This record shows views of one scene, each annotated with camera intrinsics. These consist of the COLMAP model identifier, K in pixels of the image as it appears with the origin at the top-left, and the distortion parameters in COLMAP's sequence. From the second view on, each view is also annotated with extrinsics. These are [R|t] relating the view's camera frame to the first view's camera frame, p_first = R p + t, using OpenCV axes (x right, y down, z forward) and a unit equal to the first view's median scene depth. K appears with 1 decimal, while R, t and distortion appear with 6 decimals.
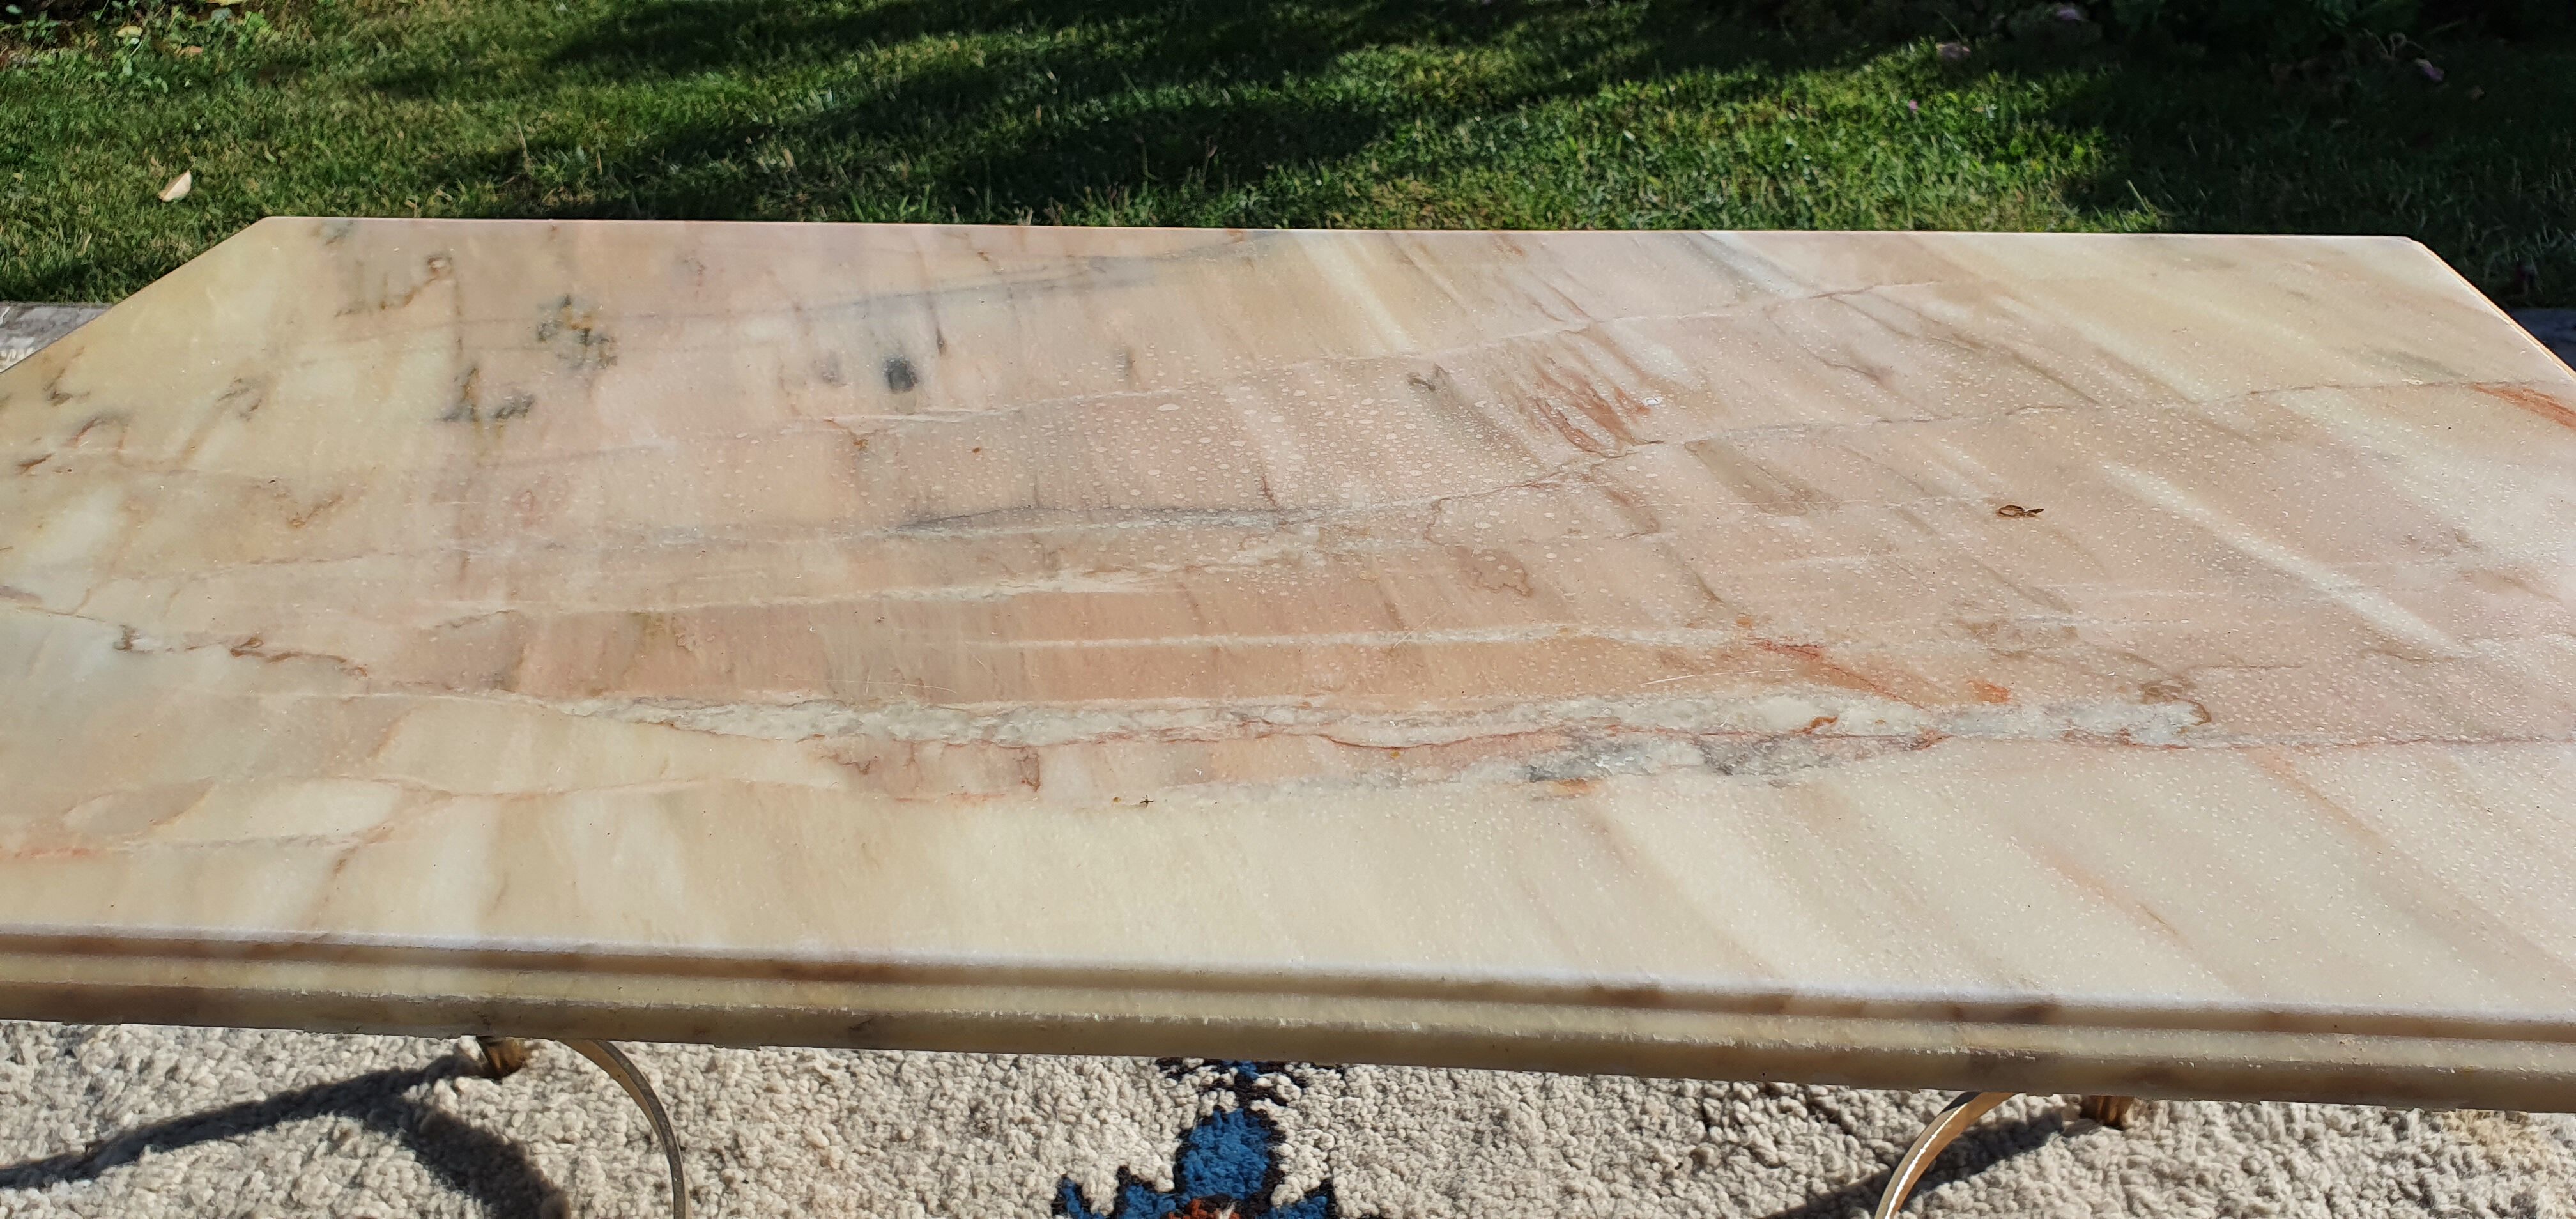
lens RADIAL K [[2063.6, 0, 1332.4], [0, 2063.6, 613.0], [0, 0, 1]] dist [-0.049349, 0.109913]
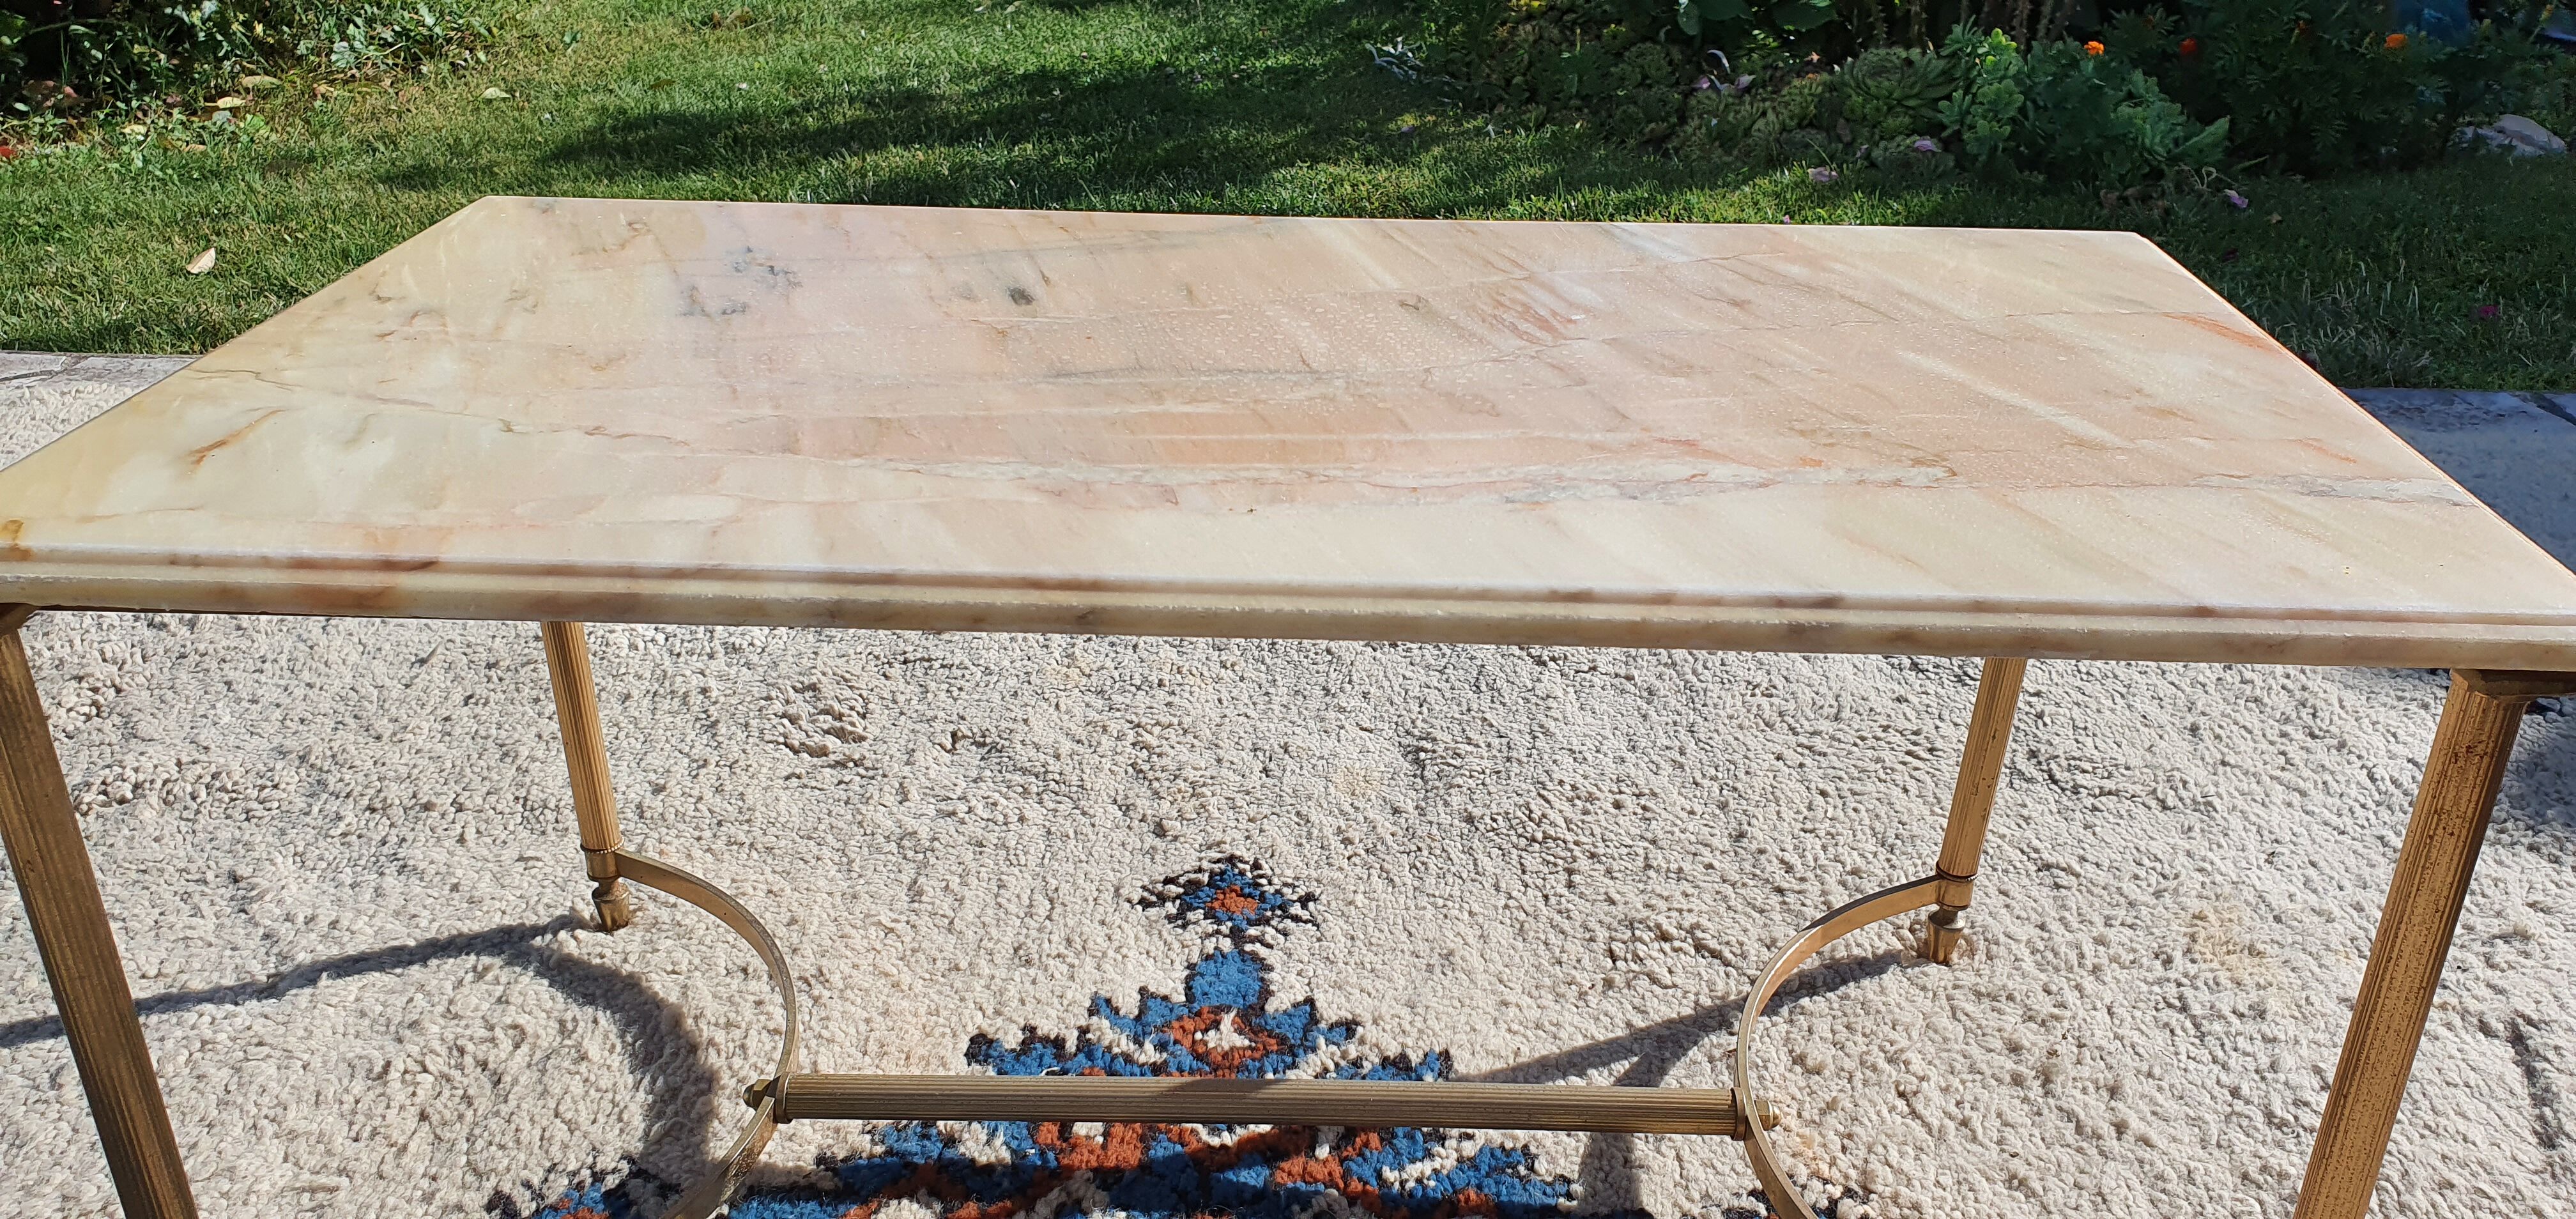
lens RADIAL K [[2042.0, 0, 1332.4], [0, 2042.0, 609.2], [0, 0, 1]] dist [0.011236, -0.003549]
pose [[0.998747, 0.009251, 0.049183, -0.051239], [-0.005580, 0.997224, -0.074257, 0.135212], [-0.049734, 0.073890, 0.996026, -0.234127]]
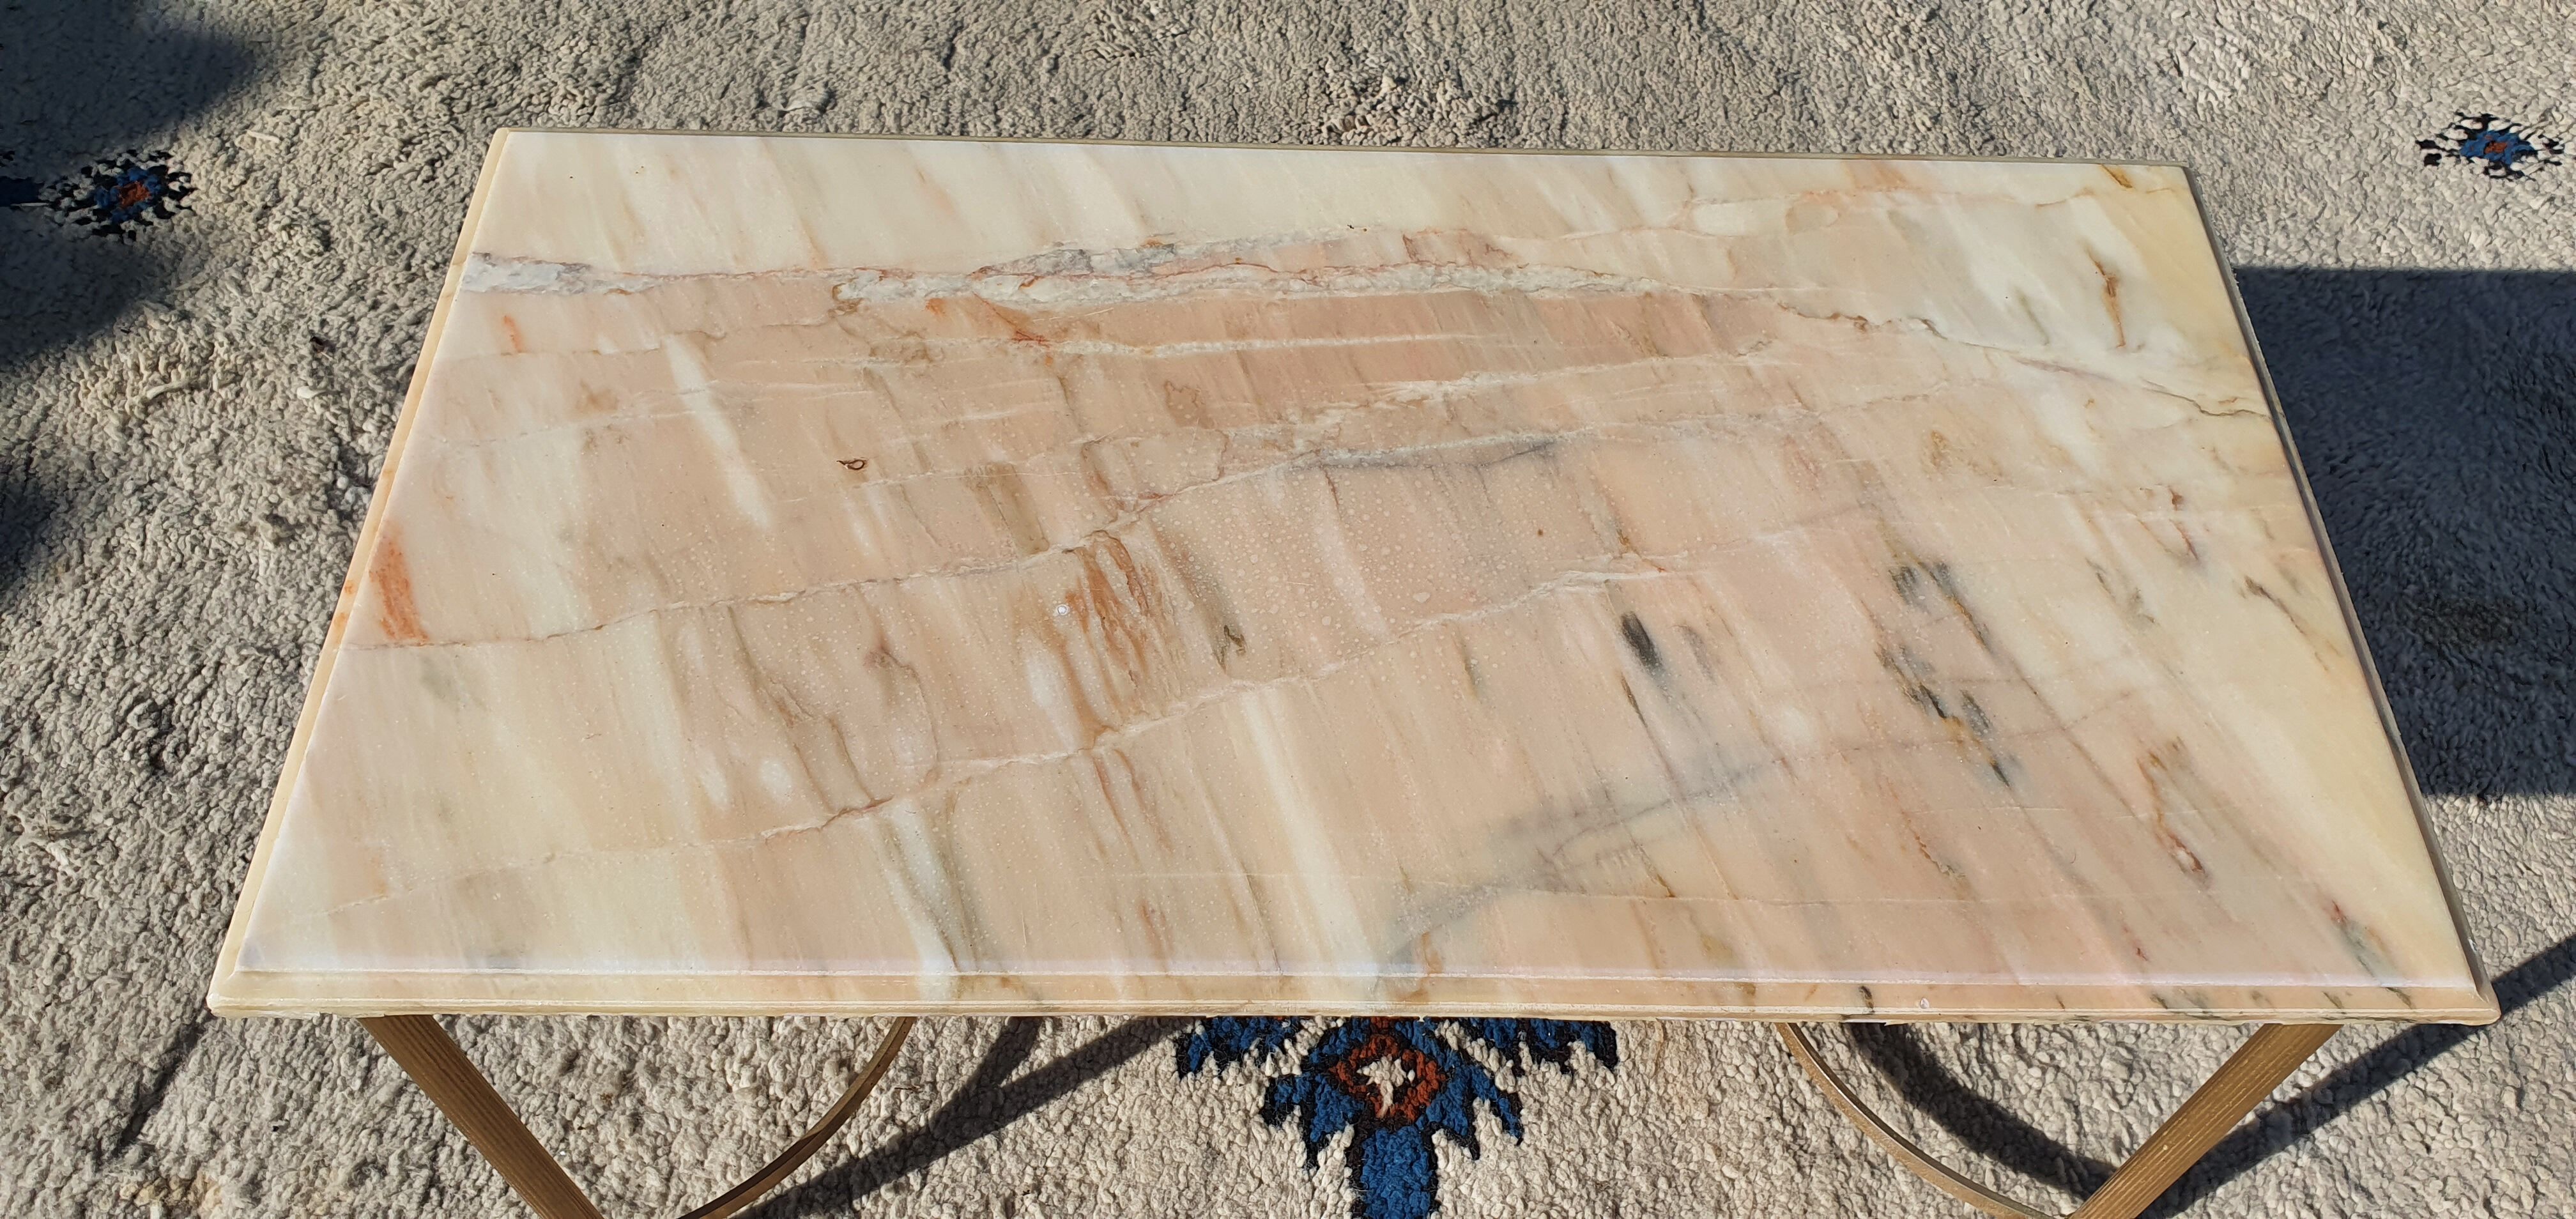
lens RADIAL K [[2042.0, 0, 1332.4], [0, 2042.0, 609.2], [0, 0, 1]] dist [0.011236, -0.003549]
pose [[-0.996318, 0.057967, -0.063165, 0.043971], [-0.057193, 0.099450, 0.993398, -0.990810], [0.063866, 0.993353, -0.095768, 0.788007]]
